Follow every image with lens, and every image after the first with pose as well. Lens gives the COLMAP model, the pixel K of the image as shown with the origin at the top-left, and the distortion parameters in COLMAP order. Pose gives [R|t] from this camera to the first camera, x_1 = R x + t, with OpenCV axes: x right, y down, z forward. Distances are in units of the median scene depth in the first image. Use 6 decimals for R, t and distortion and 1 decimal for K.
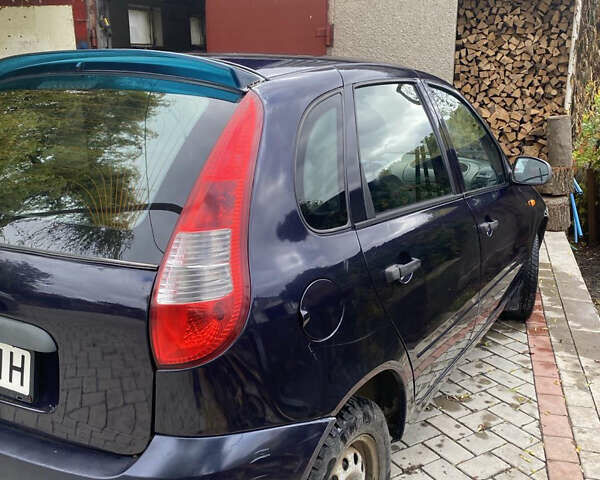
lens RADIAL K [[604.3, 0, 297.9], [0, 604.3, 226.4], [0, 0, 1]] dist [0.062750, -0.153430]
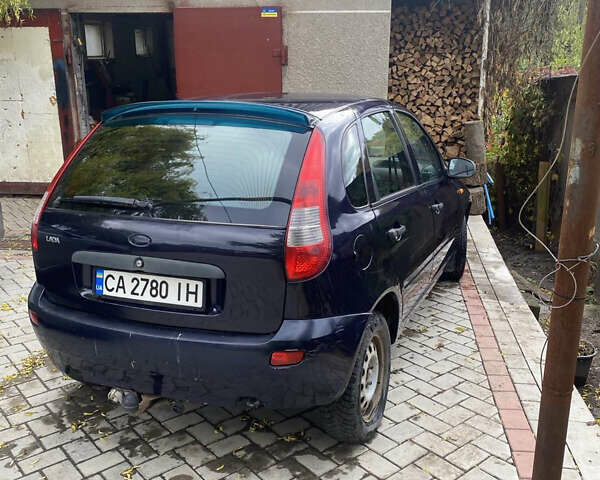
lens RADIAL K [[604.3, 0, 297.9], [0, 604.3, 226.4], [0, 0, 1]] dist [0.062750, -0.153430]
pose [[0.990980, -0.038059, 0.128491, -0.083826], [0.037869, 0.999275, 0.003929, 0.011342], [-0.128547, 0.000972, 0.991703, -0.161986]]
